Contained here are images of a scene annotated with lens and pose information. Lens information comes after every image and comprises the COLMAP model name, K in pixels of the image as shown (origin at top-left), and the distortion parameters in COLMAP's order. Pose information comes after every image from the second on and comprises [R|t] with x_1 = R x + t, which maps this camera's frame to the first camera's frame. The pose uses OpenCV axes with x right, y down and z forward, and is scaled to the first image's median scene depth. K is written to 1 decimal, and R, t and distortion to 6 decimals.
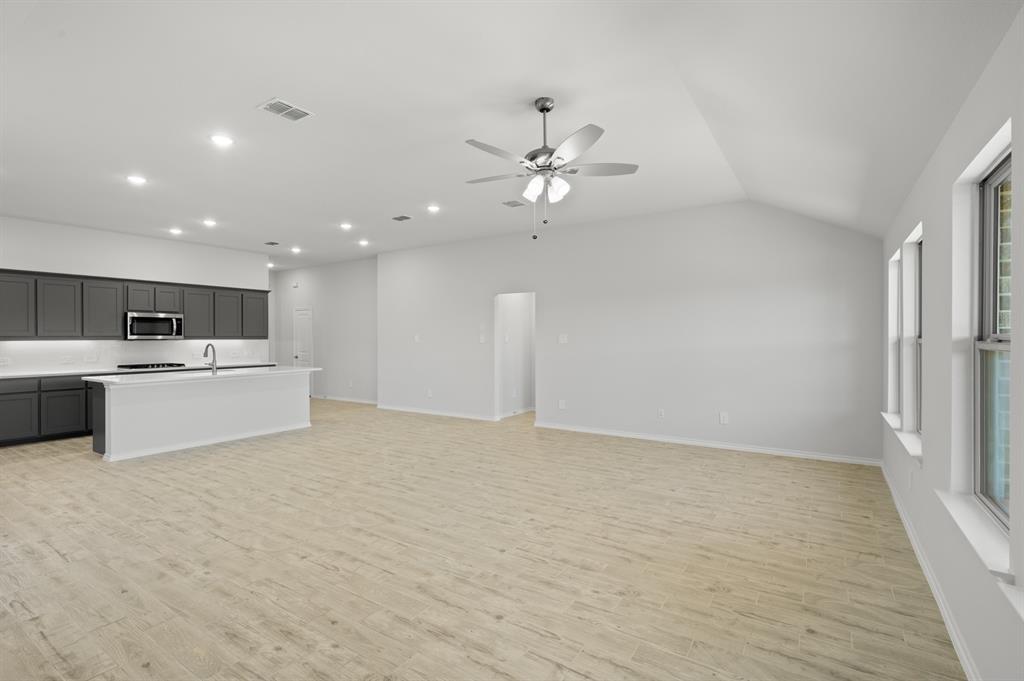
lens RADIAL K [[476.5, 0, 512.0], [0, 476.5, 340.5], [0, 0, 1]] dist [-0.001382, 0.000584]
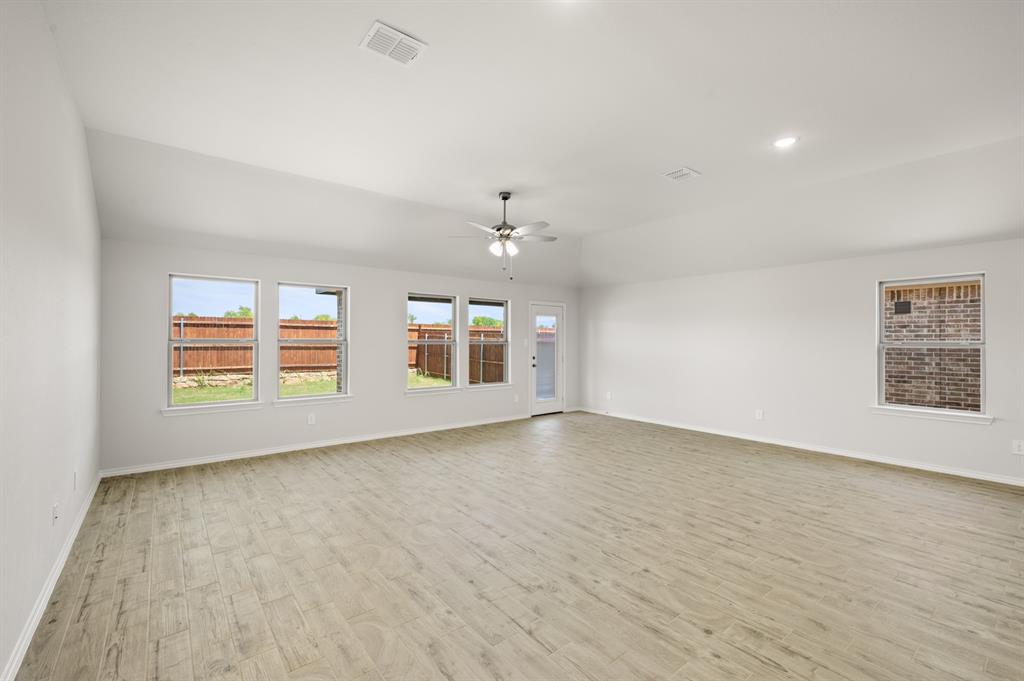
lens RADIAL K [[437.3, 0, 515.1], [0, 437.3, 337.4], [0, 0, 1]] dist [-0.000080, 0.000424]
pose [[-0.953188, 0.001879, 0.302373, -0.380417], [0.001874, 0.999998, -0.000306, -0.015689], [-0.302373, 0.000275, -0.953190, 2.223383]]
